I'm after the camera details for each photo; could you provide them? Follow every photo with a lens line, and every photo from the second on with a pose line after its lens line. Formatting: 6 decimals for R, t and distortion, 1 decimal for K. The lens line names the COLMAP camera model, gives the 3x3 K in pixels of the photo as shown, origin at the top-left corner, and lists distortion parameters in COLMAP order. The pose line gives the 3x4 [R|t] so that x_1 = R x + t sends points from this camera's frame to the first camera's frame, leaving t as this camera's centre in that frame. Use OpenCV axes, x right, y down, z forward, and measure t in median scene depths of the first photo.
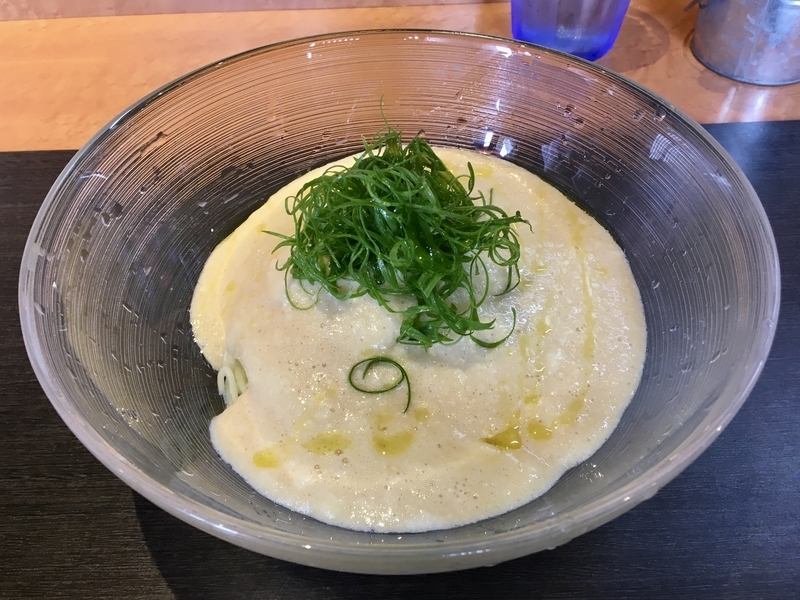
lens RADIAL K [[795.2, 0, 400.0], [0, 795.2, 300.0], [0, 0, 1]] dist [-0.002277, -0.104642]
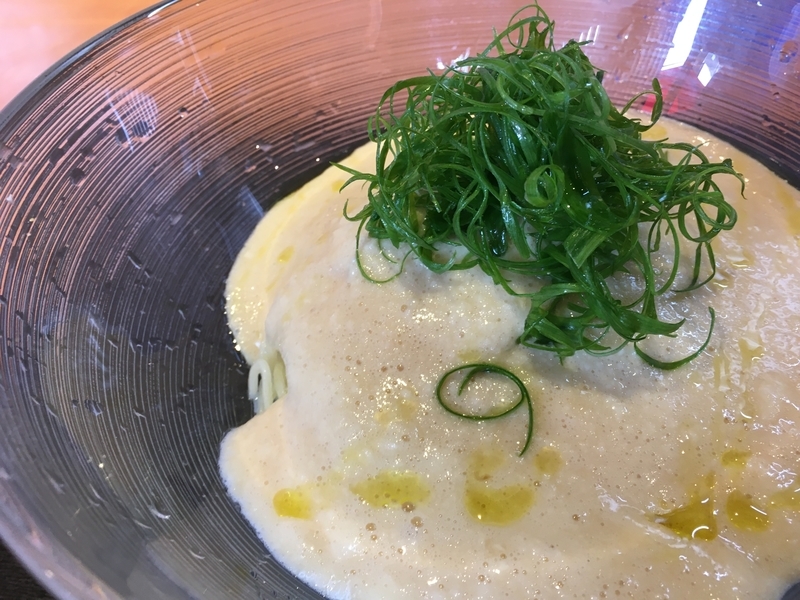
lens RADIAL K [[795.2, 0, 400.0], [0, 795.2, 300.0], [0, 0, 1]] dist [-0.002277, -0.104642]
pose [[0.988023, 0.096620, -0.120314, -0.023413], [-0.103292, 0.993368, -0.050503, 0.060352], [0.114636, 0.062326, 0.991450, 0.356892]]
